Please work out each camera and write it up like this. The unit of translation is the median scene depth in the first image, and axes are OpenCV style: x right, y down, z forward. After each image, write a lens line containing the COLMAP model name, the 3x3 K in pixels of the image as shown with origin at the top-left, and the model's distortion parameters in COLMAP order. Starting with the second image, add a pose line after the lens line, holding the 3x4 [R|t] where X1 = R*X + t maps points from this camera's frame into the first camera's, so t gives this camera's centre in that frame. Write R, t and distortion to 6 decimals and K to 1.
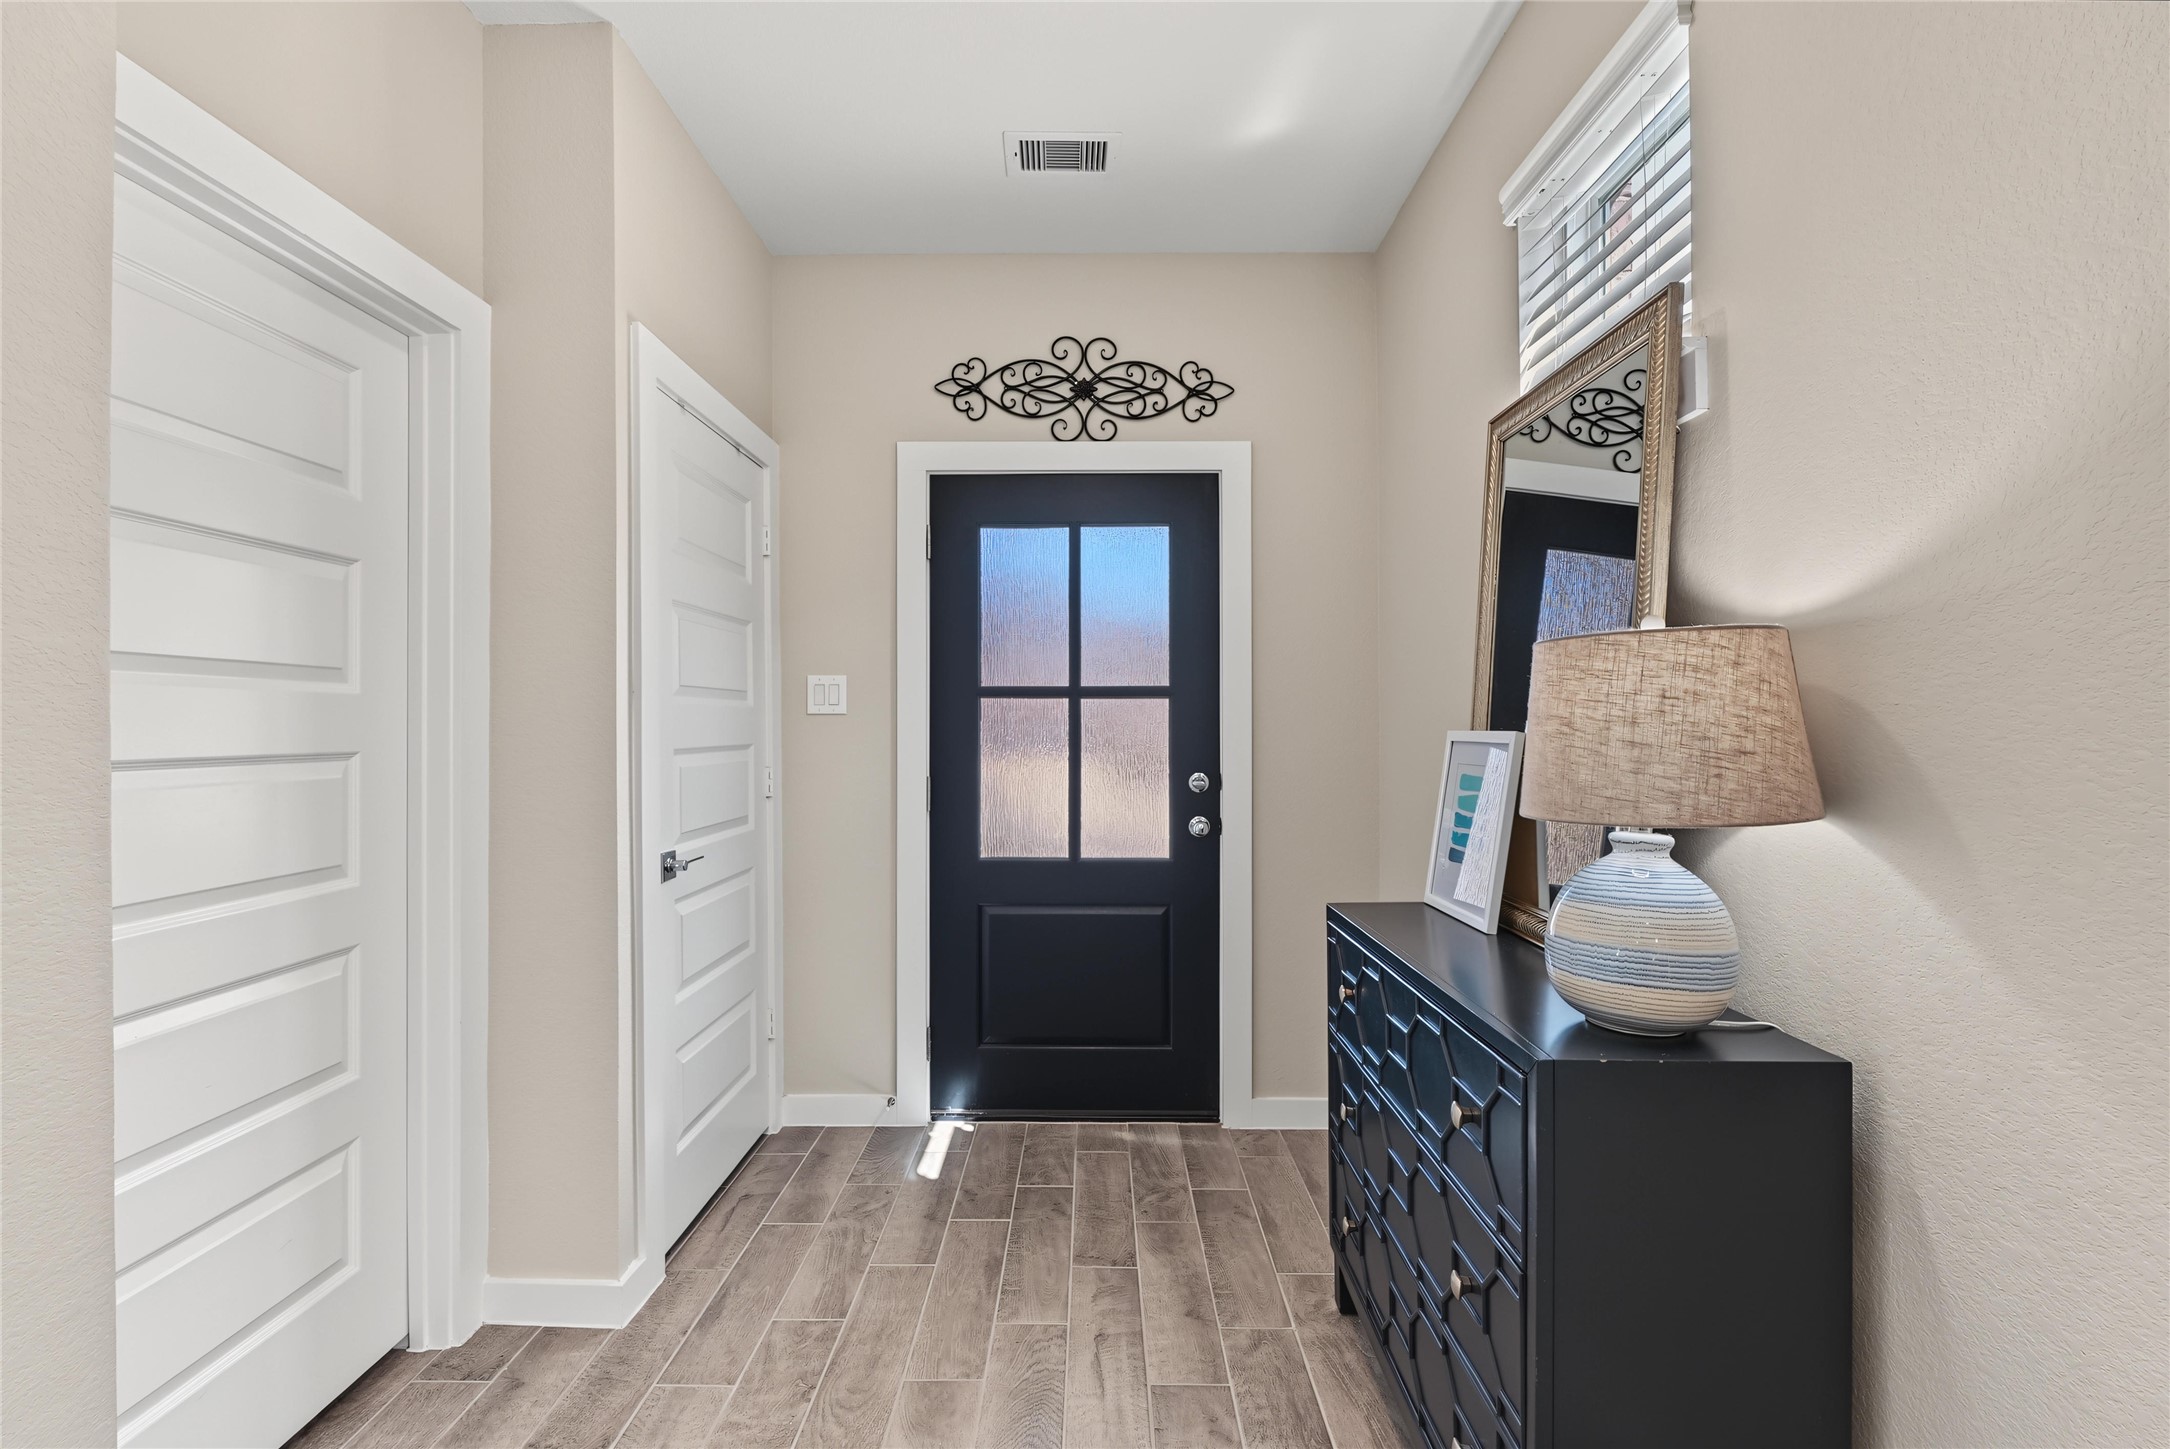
lens RADIAL K [[981.7, 0, 1078.9], [0, 981.7, 726.7], [0, 0, 1]] dist [-0.000731, -0.000617]
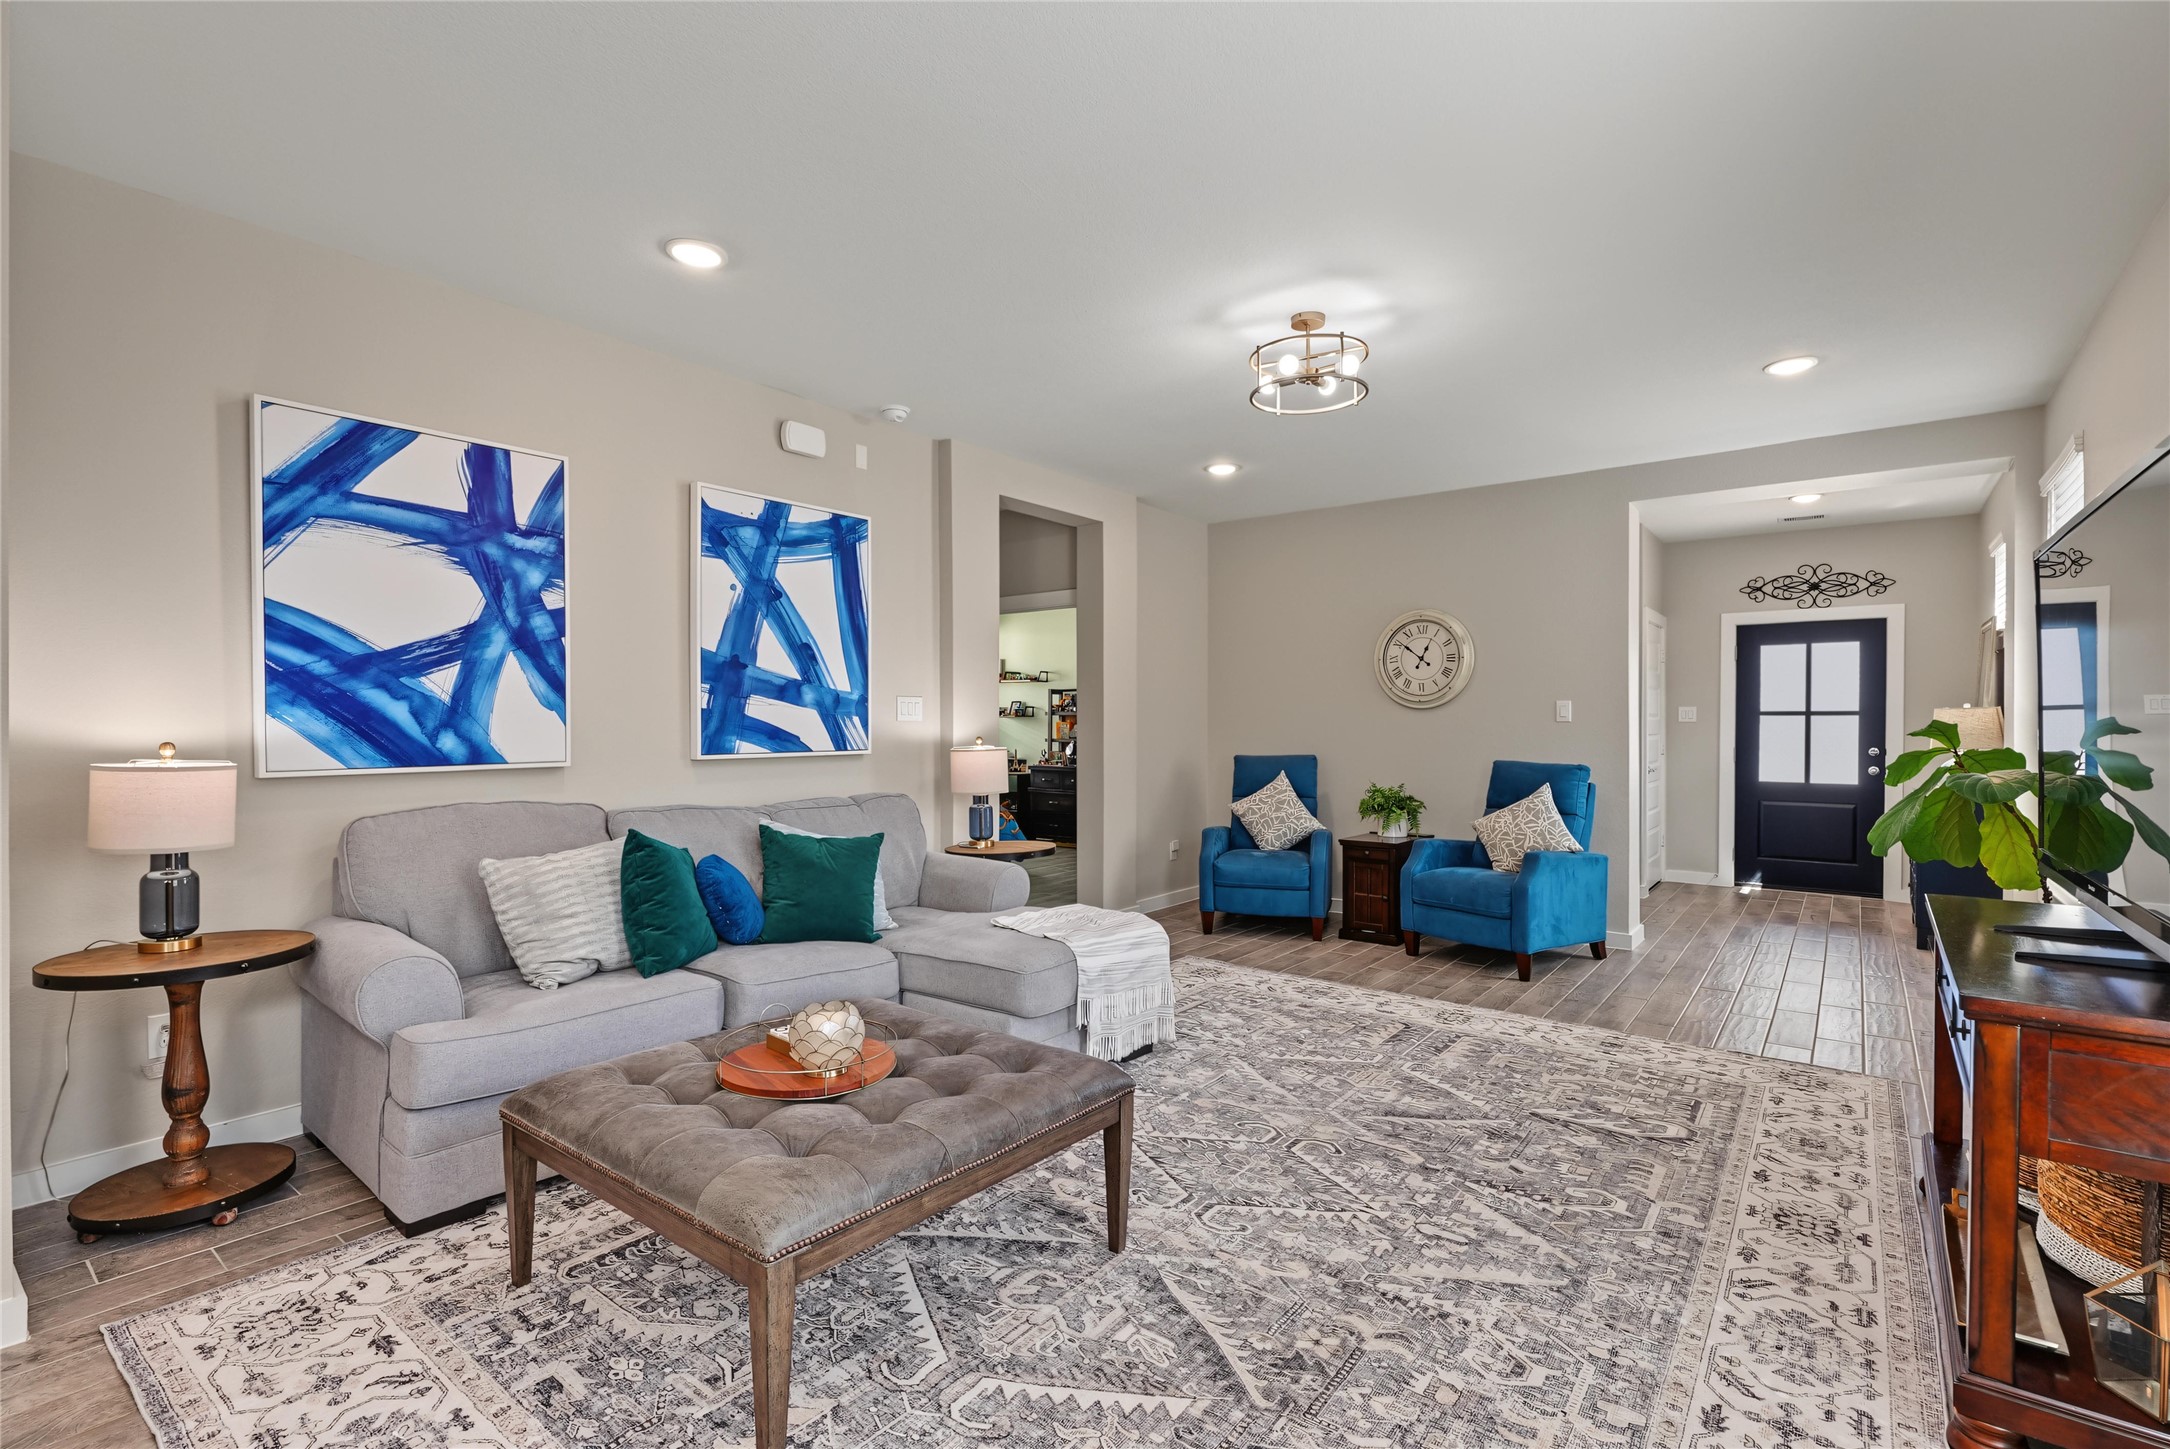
lens RADIAL K [[981.7, 0, 1087.7], [0, 981.7, 731.7], [0, 0, 1]] dist [-0.000731, -0.000617]
pose [[0.795143, 0.009018, -0.606355, 0.049795], [-0.005600, 0.999956, 0.007528, 0.001226], [0.606396, -0.002590, 0.795159, -1.963812]]
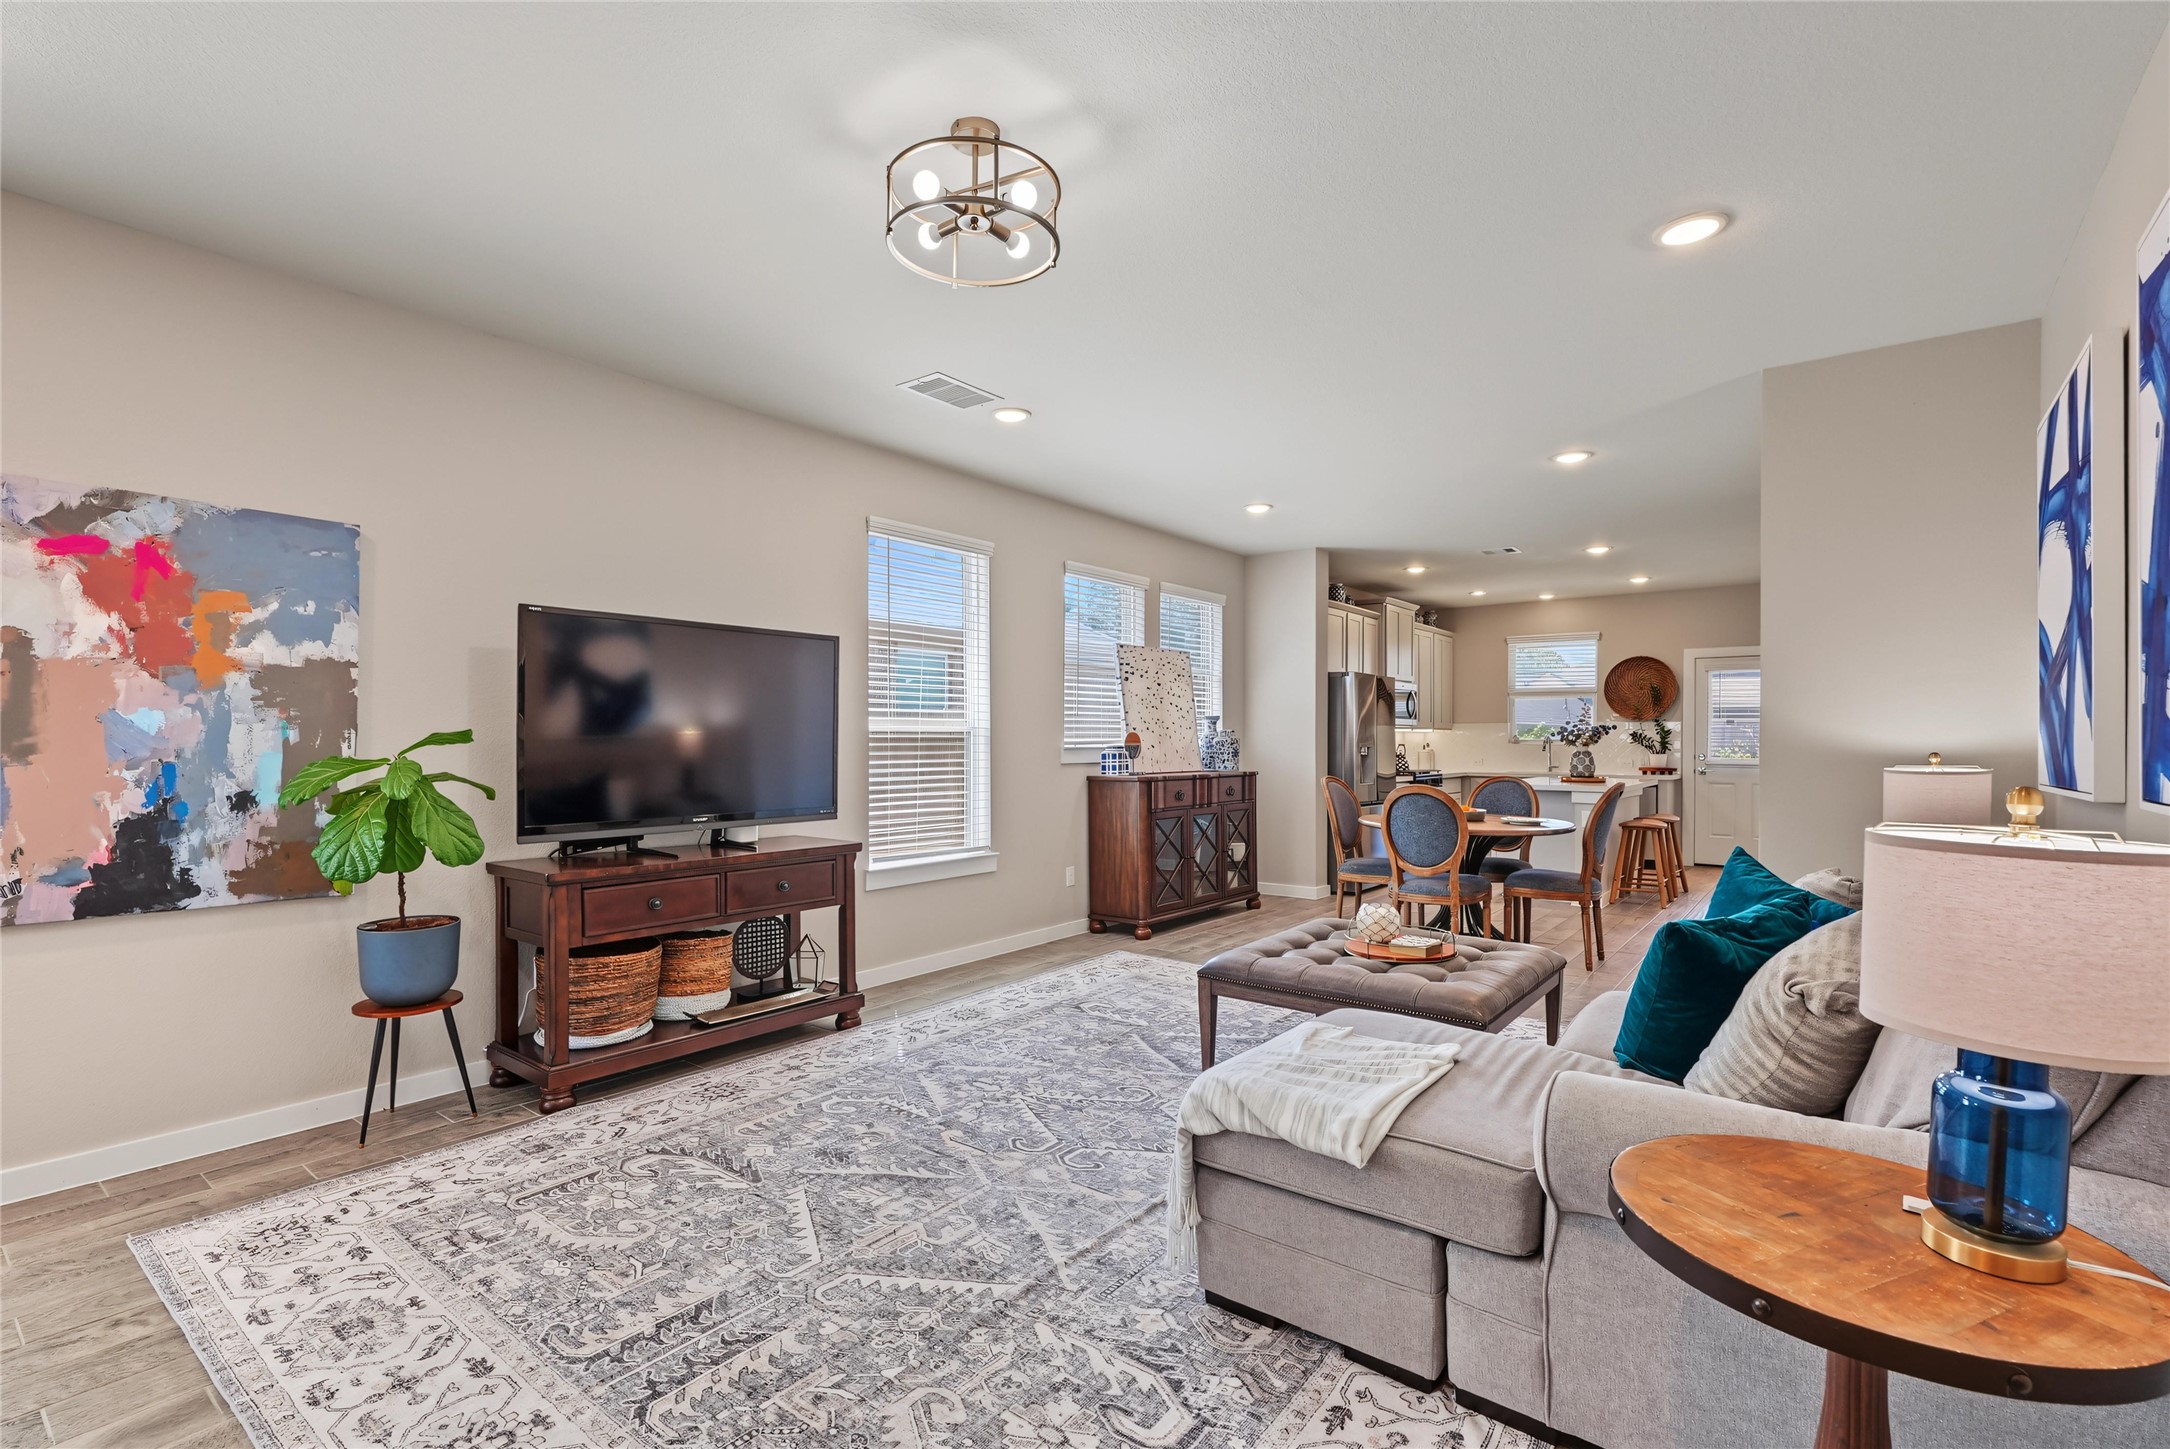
lens RADIAL K [[981.7, 0, 1095.4], [0, 981.7, 739.9], [0, 0, 1]] dist [-0.000731, -0.000617]
pose [[-0.798551, 0.000833, 0.601926, -0.990488], [0.001708, 0.999998, 0.000882, 0.003845], [-0.601925, 0.001733, -0.798551, -0.327033]]
